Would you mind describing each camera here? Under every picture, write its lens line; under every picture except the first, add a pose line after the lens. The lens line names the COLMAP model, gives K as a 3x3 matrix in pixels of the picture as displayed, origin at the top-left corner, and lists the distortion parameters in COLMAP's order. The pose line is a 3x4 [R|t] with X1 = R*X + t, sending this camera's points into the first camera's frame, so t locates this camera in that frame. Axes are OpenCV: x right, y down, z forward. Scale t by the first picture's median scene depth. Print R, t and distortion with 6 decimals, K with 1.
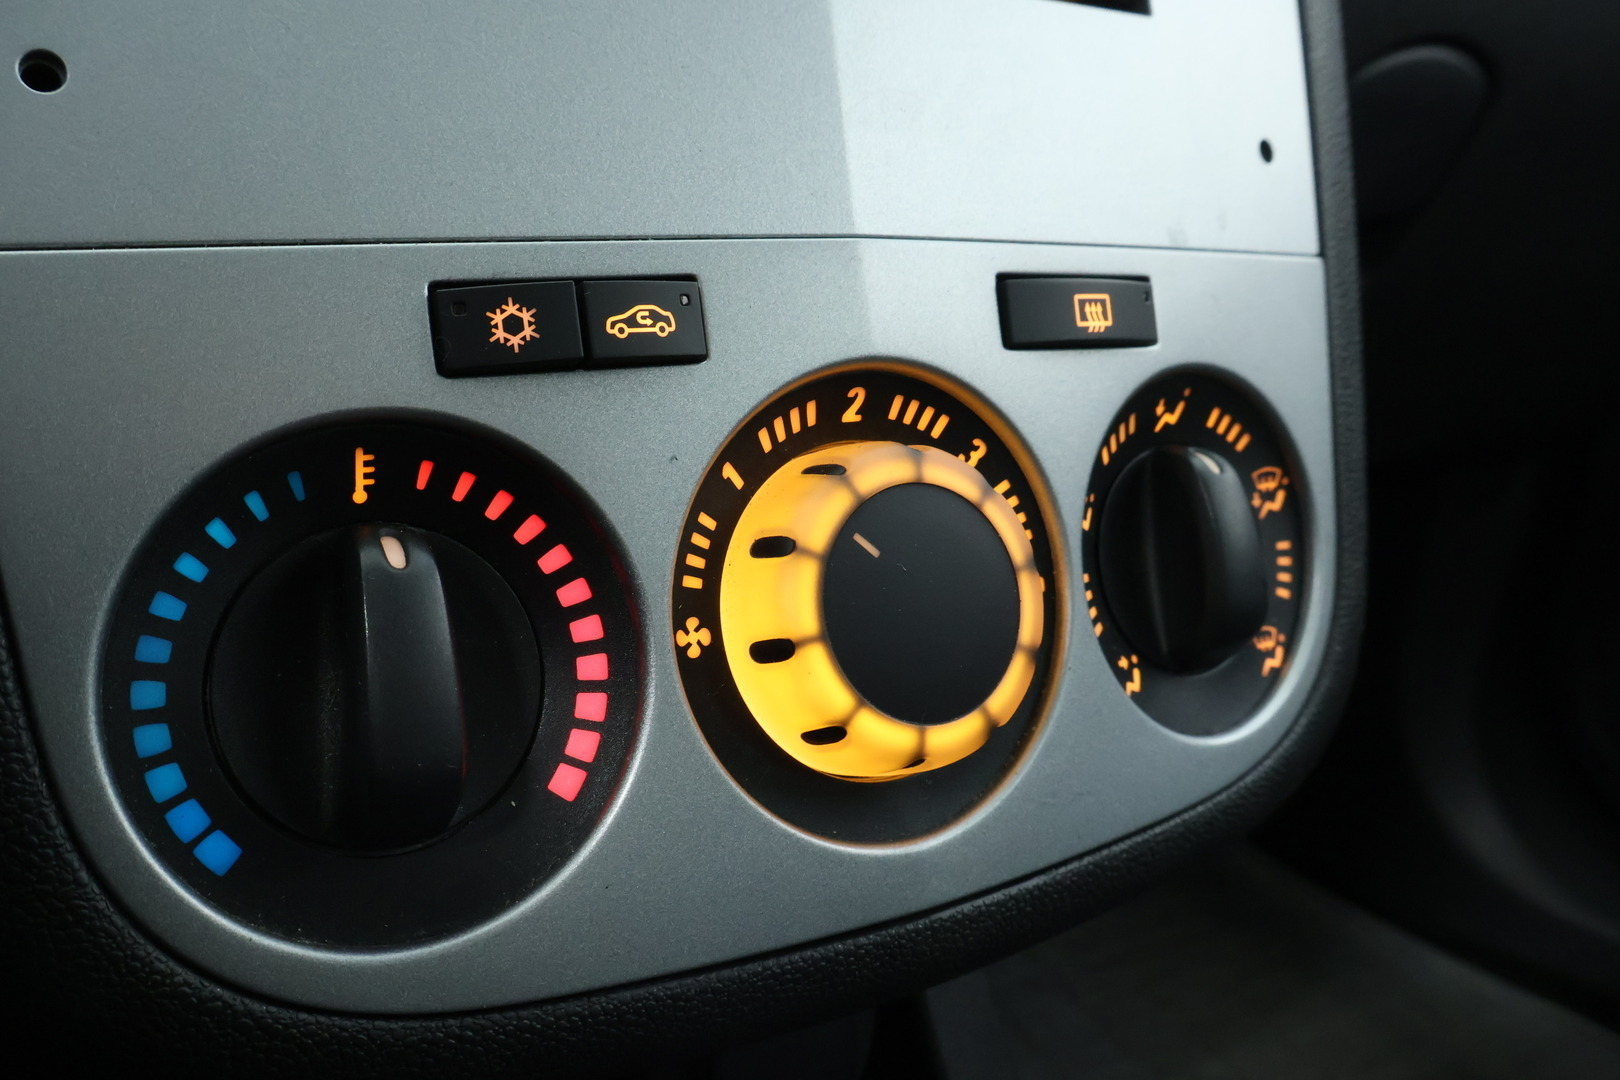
lens RADIAL K [[1391.2, 0, 808.2], [0, 1391.2, 537.9], [0, 0, 1]] dist [0.029632, -0.040616]
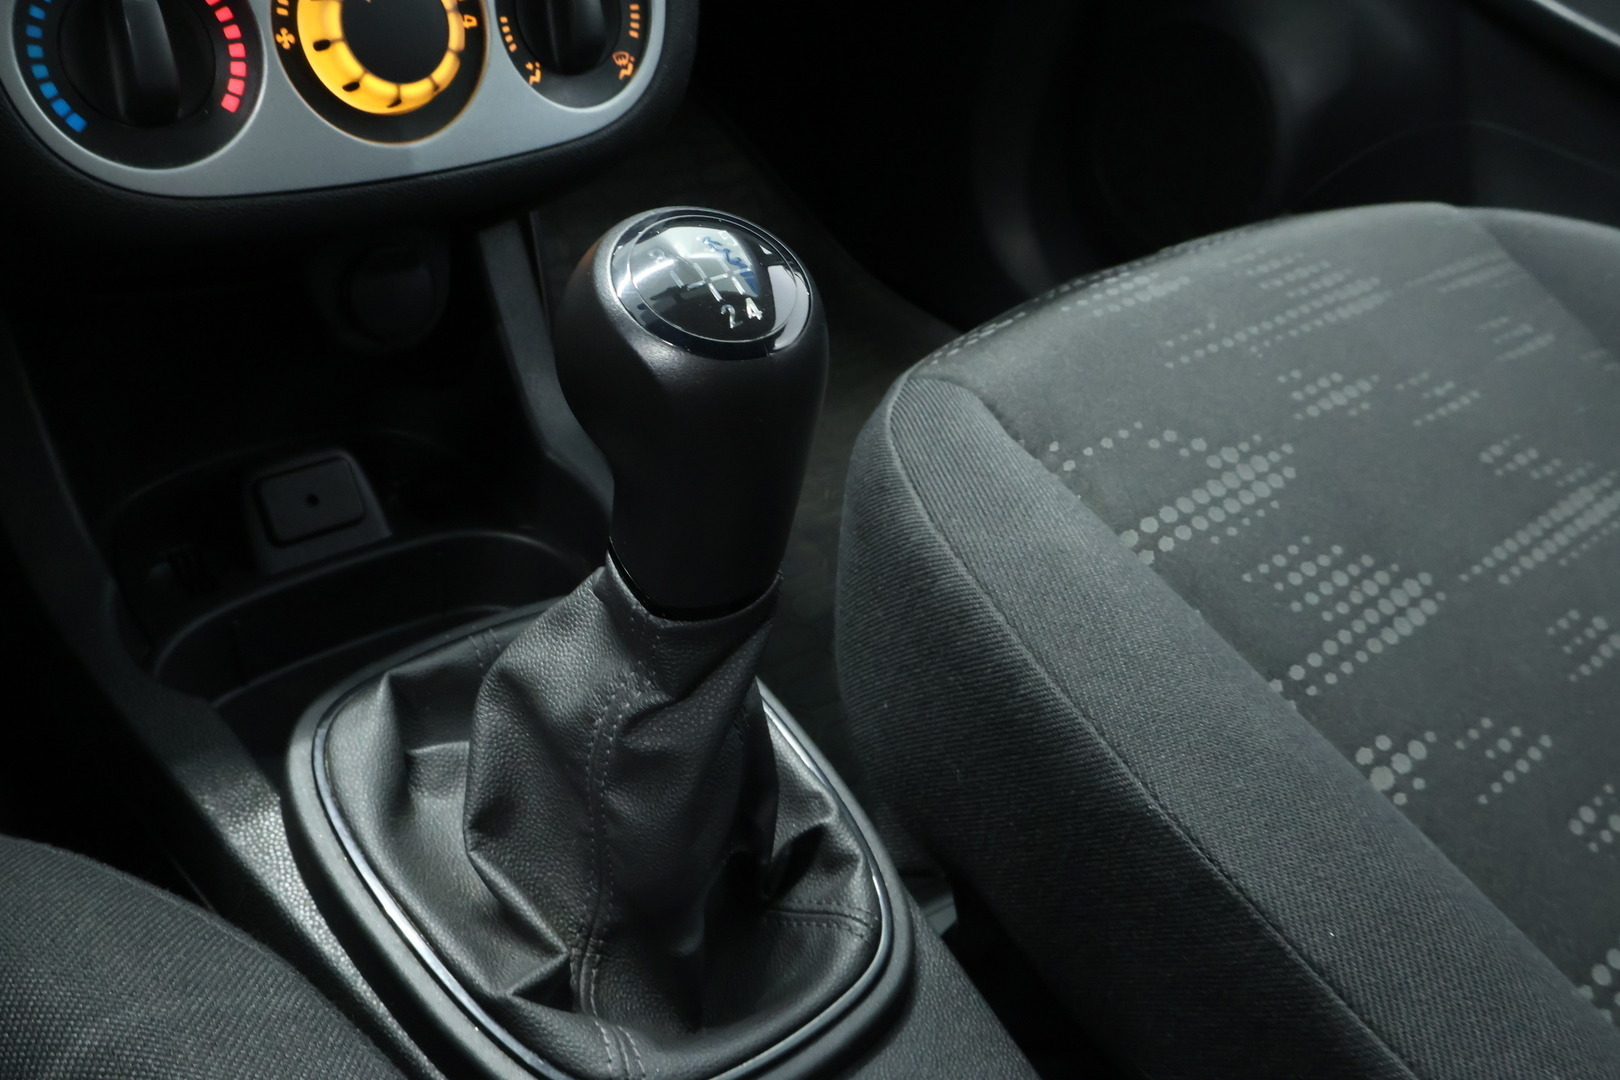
lens RADIAL K [[1391.2, 0, 811.9], [0, 1391.2, 537.9], [0, 0, 1]] dist [0.029632, -0.040616]
pose [[0.988800, -0.024926, 0.147148, 0.390380], [-0.028254, 0.936859, 0.348563, 0.017572], [-0.146545, -0.348817, 0.925663, -1.418677]]
